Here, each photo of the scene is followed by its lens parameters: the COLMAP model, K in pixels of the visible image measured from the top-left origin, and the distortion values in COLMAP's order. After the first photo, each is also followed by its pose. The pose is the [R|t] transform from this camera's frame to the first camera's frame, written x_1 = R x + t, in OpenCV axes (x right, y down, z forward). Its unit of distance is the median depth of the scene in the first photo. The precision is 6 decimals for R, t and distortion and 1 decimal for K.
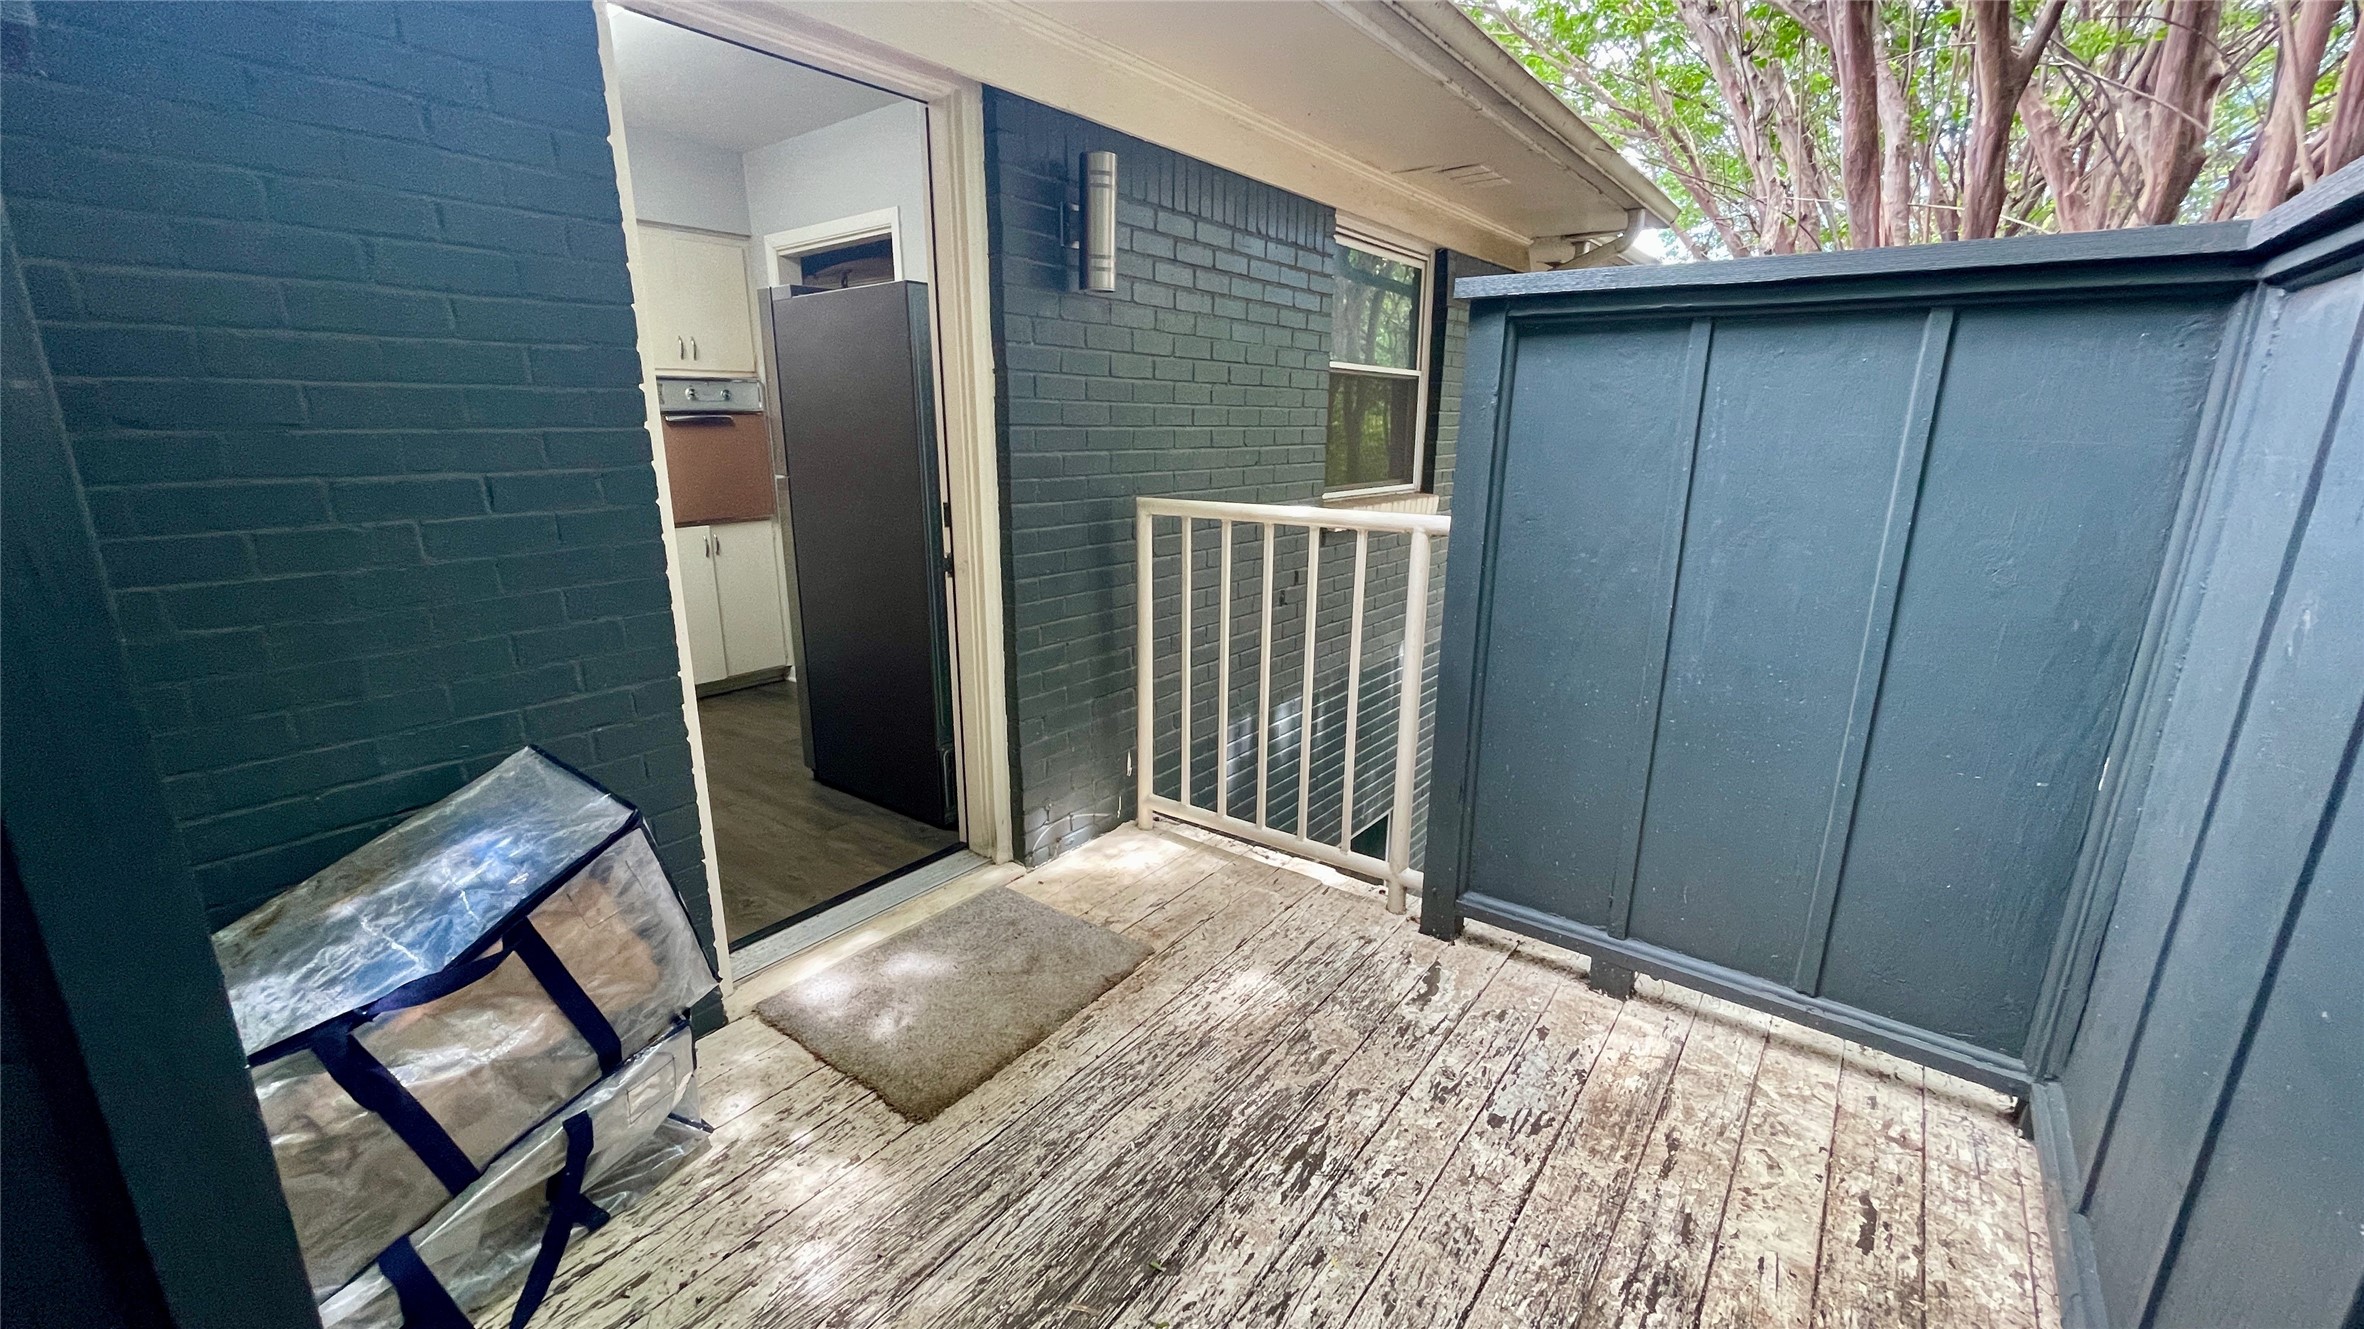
lens RADIAL K [[947.1, 0, 1167.5], [0, 947.1, 671.9], [0, 0, 1]] dist [-0.007586, 0.000597]
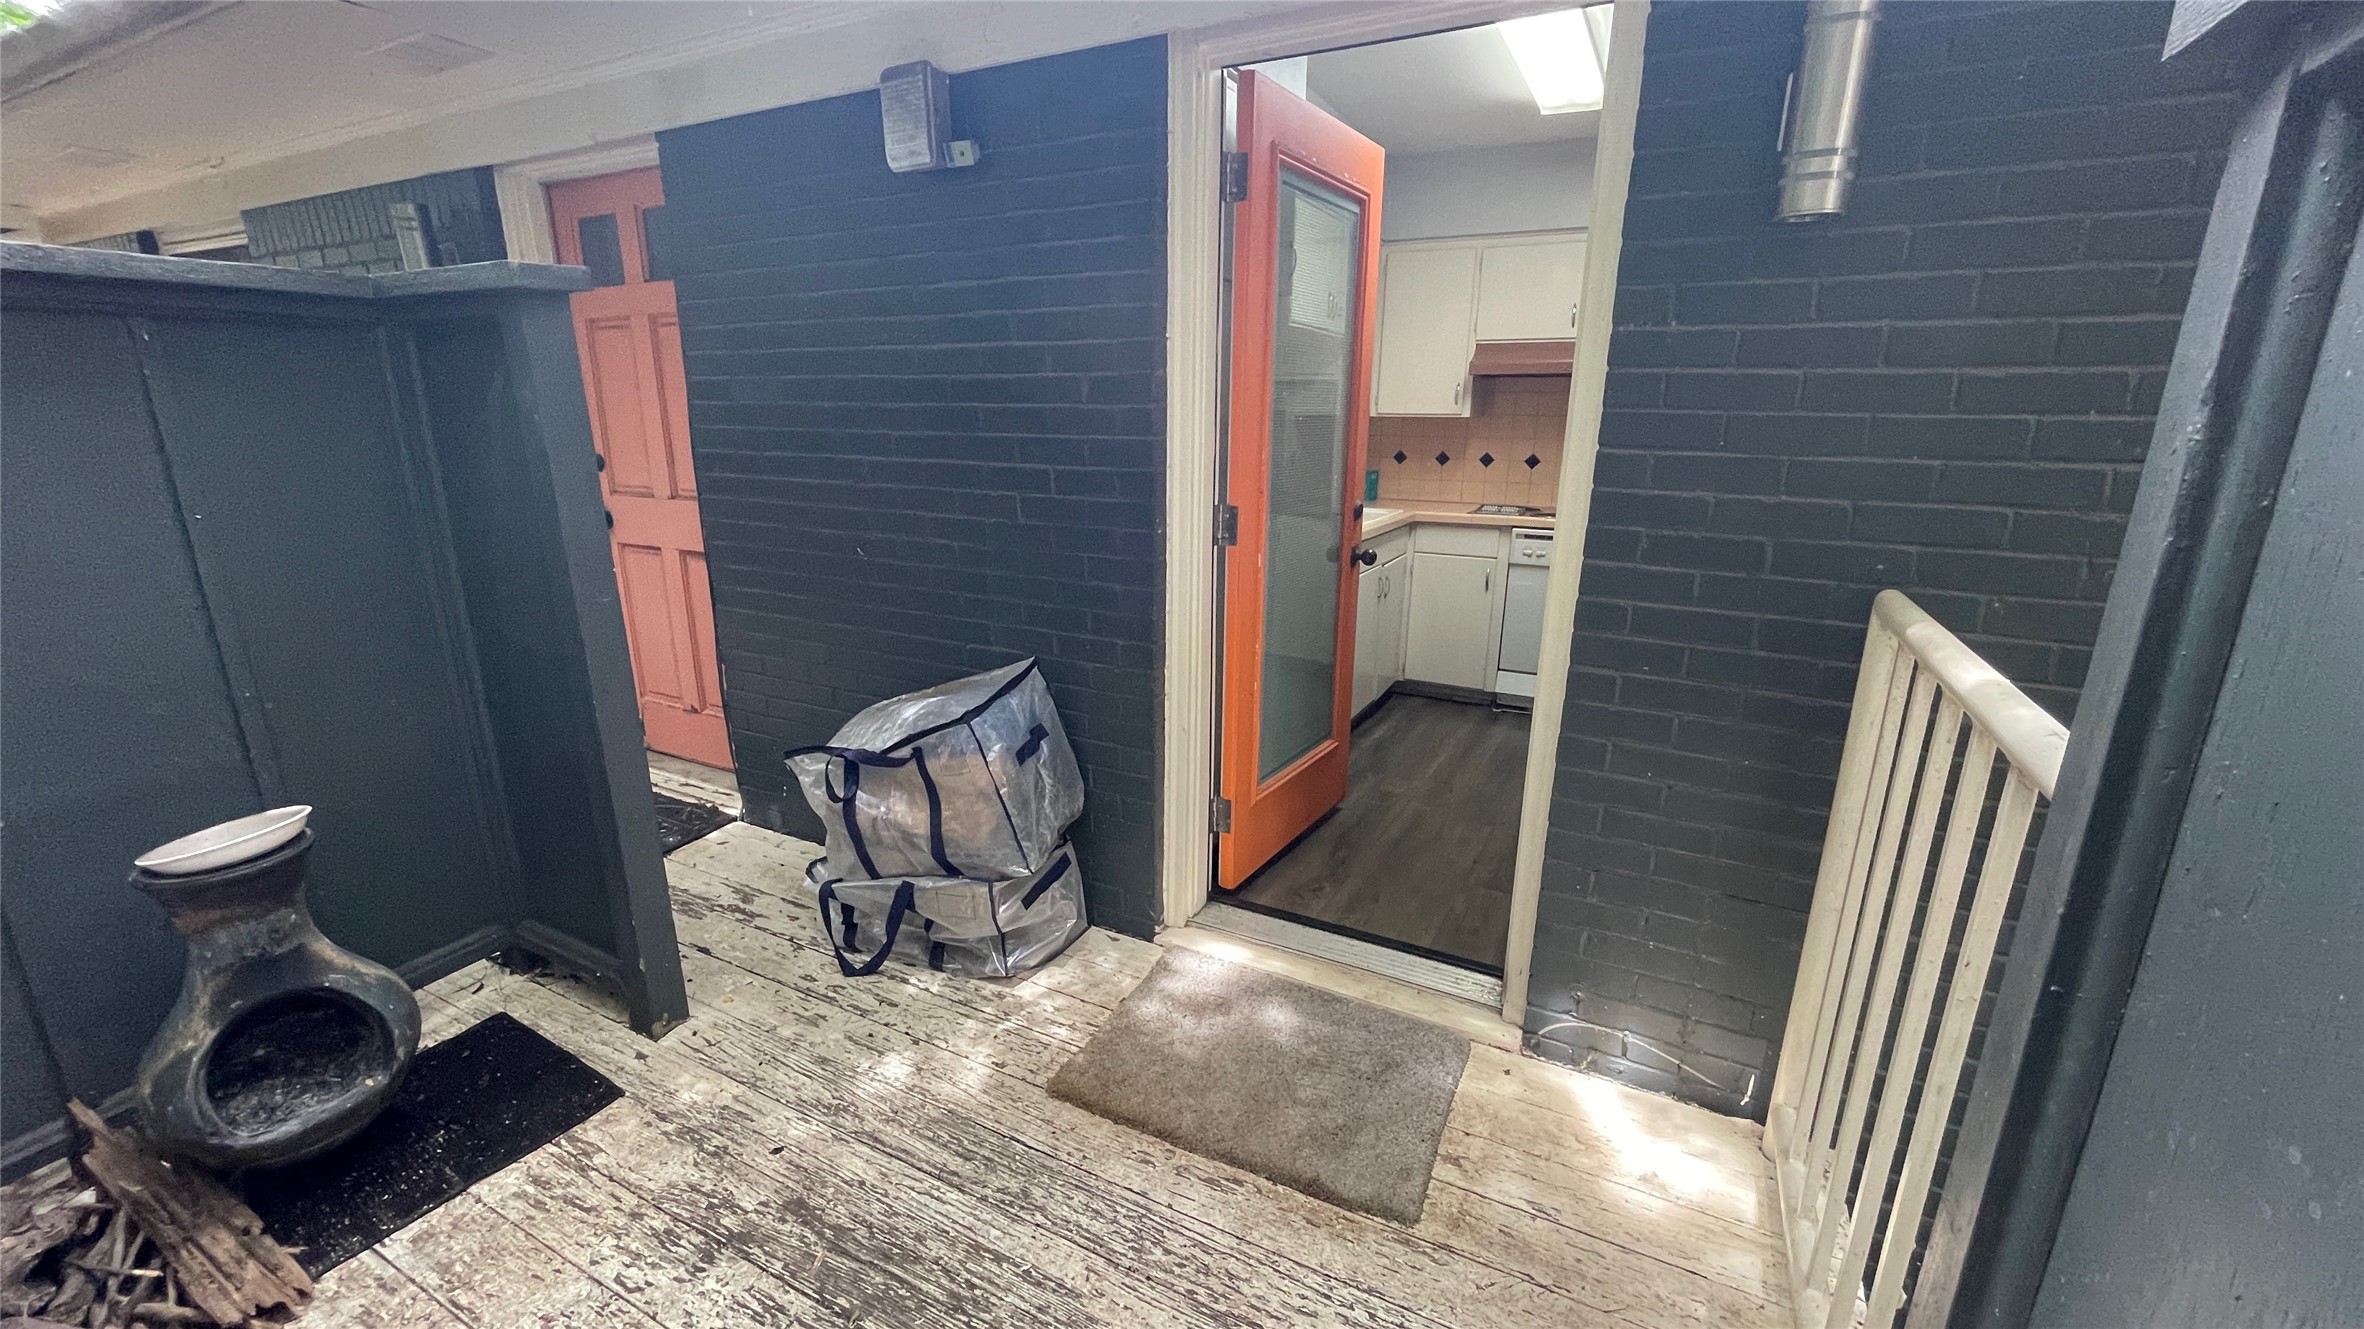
lens RADIAL K [[947.1, 0, 1165.5], [0, 947.1, 665.4], [0, 0, 1]] dist [-0.007586, 0.000597]
pose [[0.167989, 0.255382, -0.952134, 0.668775], [-0.261893, 0.942713, 0.206649, -0.235724], [0.950364, 0.214642, 0.225248, 0.802618]]
